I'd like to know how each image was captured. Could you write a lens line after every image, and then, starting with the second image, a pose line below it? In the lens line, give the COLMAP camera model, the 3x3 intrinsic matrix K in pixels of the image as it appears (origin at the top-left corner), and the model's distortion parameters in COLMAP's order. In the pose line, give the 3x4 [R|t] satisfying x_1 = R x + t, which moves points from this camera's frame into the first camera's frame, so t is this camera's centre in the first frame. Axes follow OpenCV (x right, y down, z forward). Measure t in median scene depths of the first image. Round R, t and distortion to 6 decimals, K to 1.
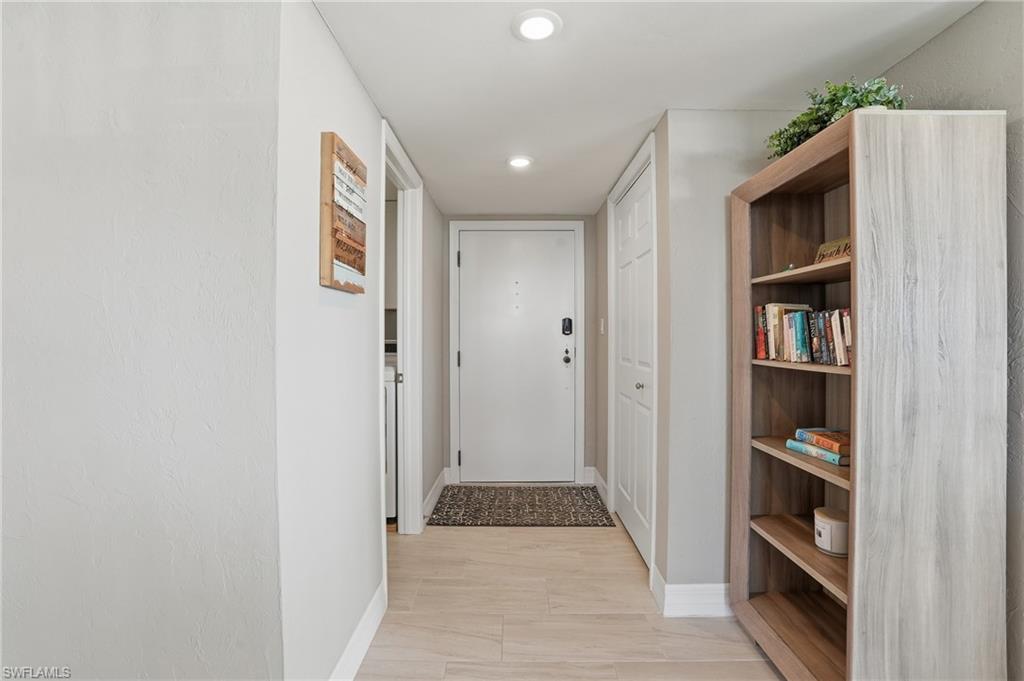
lens RADIAL K [[469.8, 0, 510.3], [0, 469.8, 336.3], [0, 0, 1]] dist [-0.035083, -0.000257]
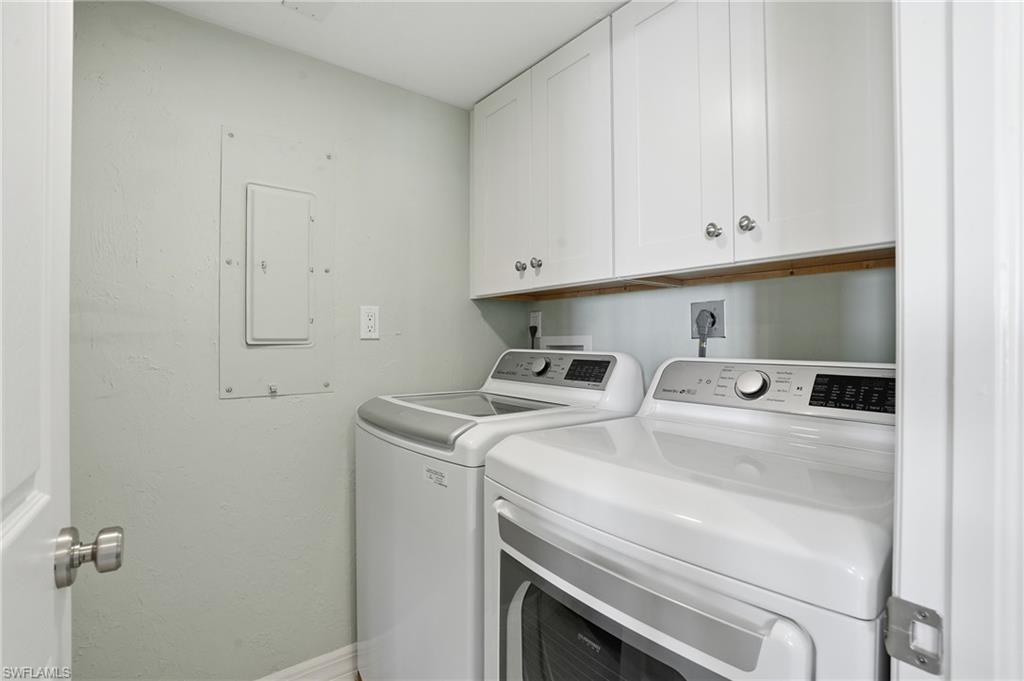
lens RADIAL K [[469.8, 0, 512.1], [0, 469.8, 339.8], [0, 0, 1]] dist [-0.035083, -0.000257]
pose [[0.594268, -0.001262, -0.804266, -0.203232], [0.000910, 0.999999, -0.000896, -0.000318], [0.804267, -0.000199, 0.594269, 0.838377]]
